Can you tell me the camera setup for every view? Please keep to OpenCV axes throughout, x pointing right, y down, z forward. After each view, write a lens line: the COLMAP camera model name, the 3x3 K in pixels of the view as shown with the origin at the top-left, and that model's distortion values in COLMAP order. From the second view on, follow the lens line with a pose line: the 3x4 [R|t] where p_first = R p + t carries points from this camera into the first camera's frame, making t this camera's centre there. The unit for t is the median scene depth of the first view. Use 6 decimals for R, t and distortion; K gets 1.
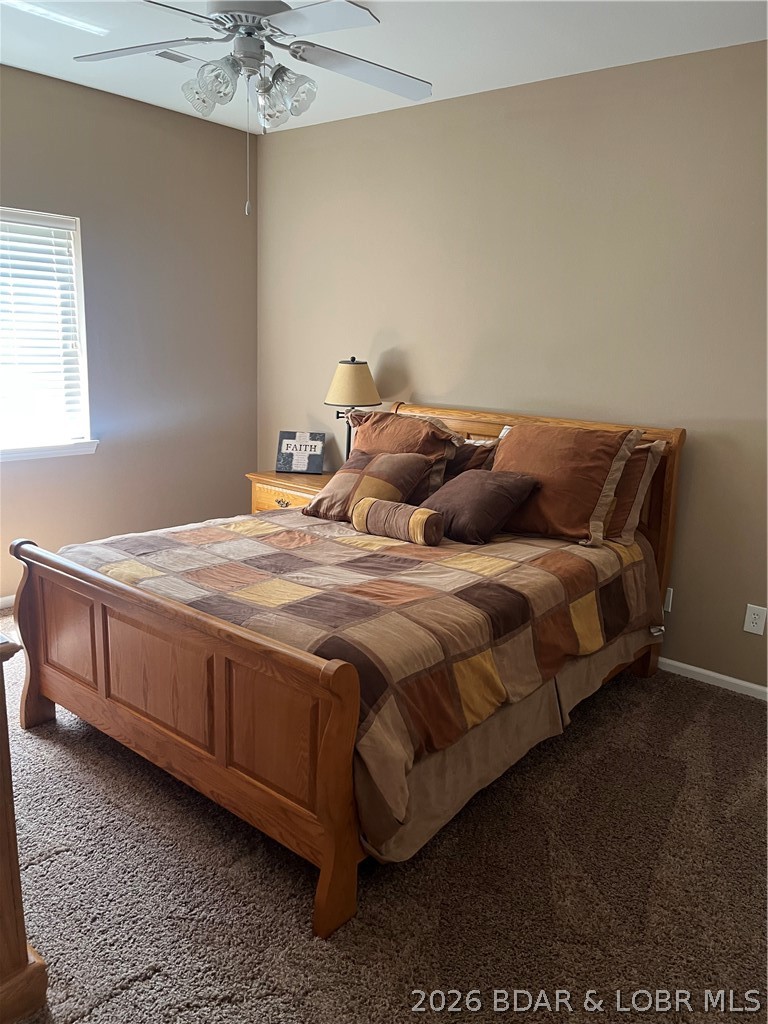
lens RADIAL K [[778.7, 0, 381.3], [0, 778.7, 511.2], [0, 0, 1]] dist [0.038420, -0.048098]
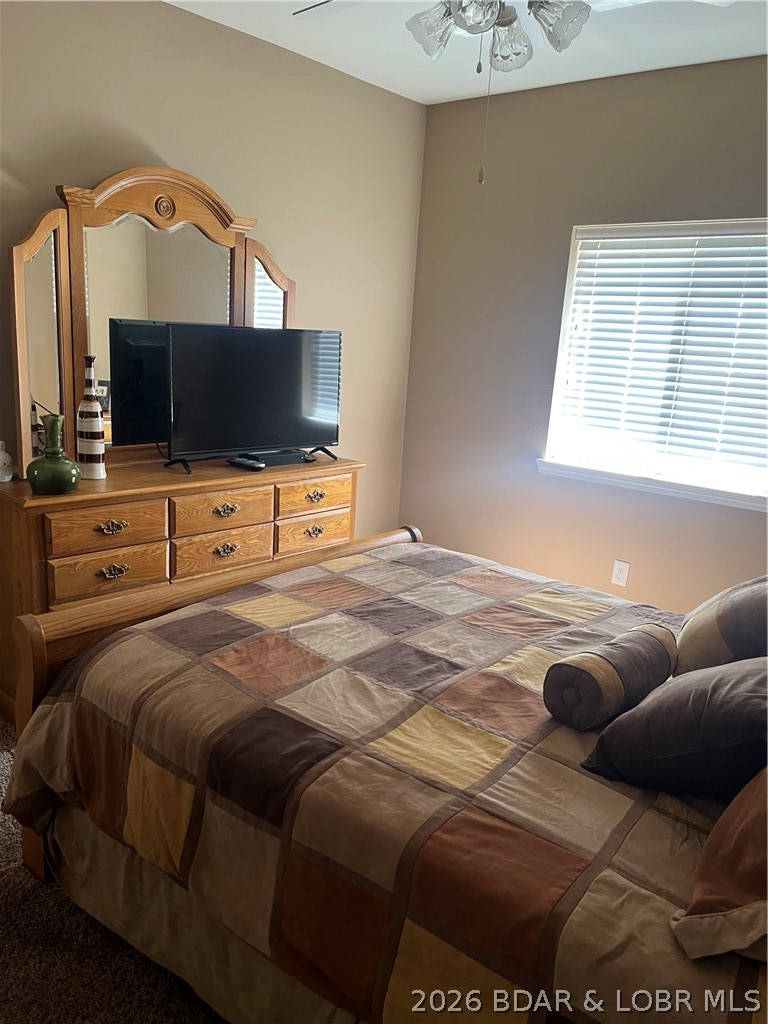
lens RADIAL K [[778.7, 0, 381.9], [0, 778.7, 513.8], [0, 0, 1]] dist [0.038420, -0.048098]
pose [[0.009663, 0.195722, -0.980612, 0.626713], [-0.276173, 0.943036, 0.185501, -0.174063], [0.961059, 0.269026, 0.063166, 0.890000]]
